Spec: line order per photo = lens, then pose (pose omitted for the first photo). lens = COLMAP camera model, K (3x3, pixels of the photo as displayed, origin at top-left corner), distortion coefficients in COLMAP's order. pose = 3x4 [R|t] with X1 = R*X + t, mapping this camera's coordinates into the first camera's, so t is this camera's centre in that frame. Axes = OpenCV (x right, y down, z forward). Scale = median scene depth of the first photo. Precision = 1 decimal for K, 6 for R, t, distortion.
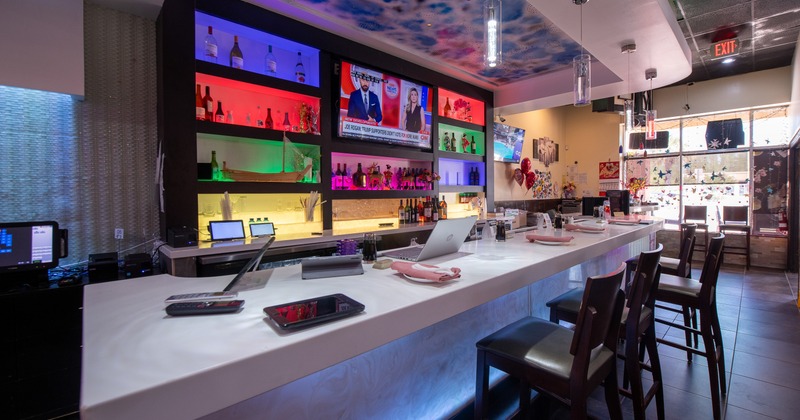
lens RADIAL K [[333.0, 0, 430.4], [0, 333.0, 196.7], [0, 0, 1]] dist [-0.012937, -0.000107]
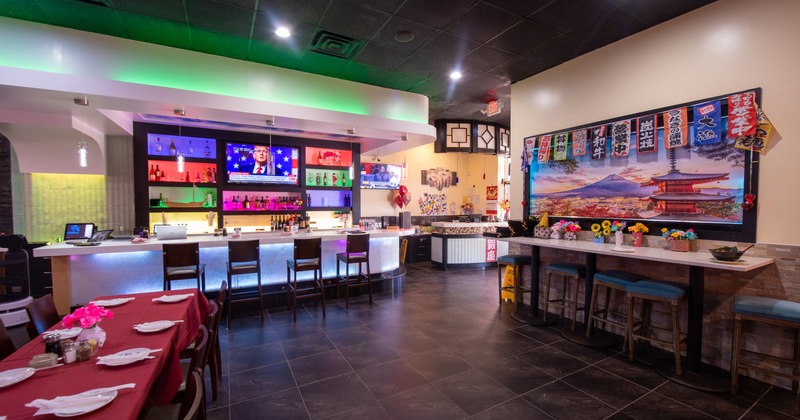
lens RADIAL K [[323.2, 0, 409.6], [0, 323.2, 213.8], [0, 0, 1]] dist [-0.002231, -0.000238]
pose [[0.962747, 0.015437, -0.269965, 1.268136], [-0.010795, 0.999767, 0.018671, -0.047629], [0.270190, -0.015061, 0.962689, -0.528205]]
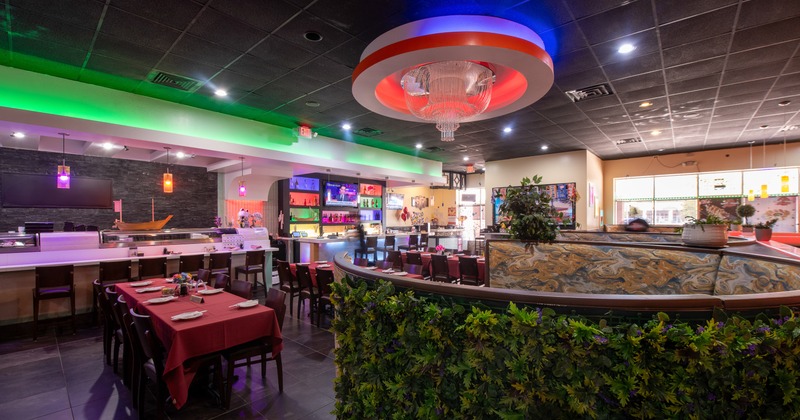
lens RADIAL K [[323.2, 0, 409.6], [0, 323.2, 213.8], [0, 0, 1]] dist [-0.002231, -0.000238]
pose [[0.996945, 0.004825, 0.077955, 0.285357], [-0.002566, 0.999574, -0.029056, -0.019070], [-0.078062, 0.028767, 0.996533, -2.110630]]
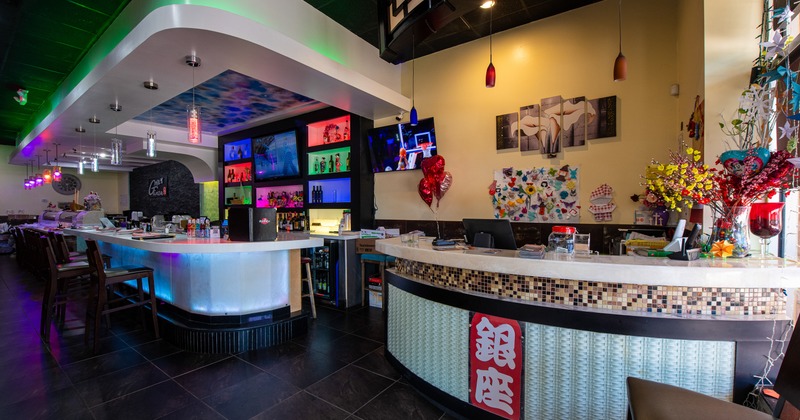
lens RADIAL K [[323.2, 0, 409.6], [0, 323.2, 213.8], [0, 0, 1]] dist [-0.002231, -0.000238]
pose [[0.175840, 0.017963, -0.984255, 1.725300], [-0.013499, 0.999783, 0.015834, -0.025863], [0.984326, 0.010502, 0.176045, 1.560131]]
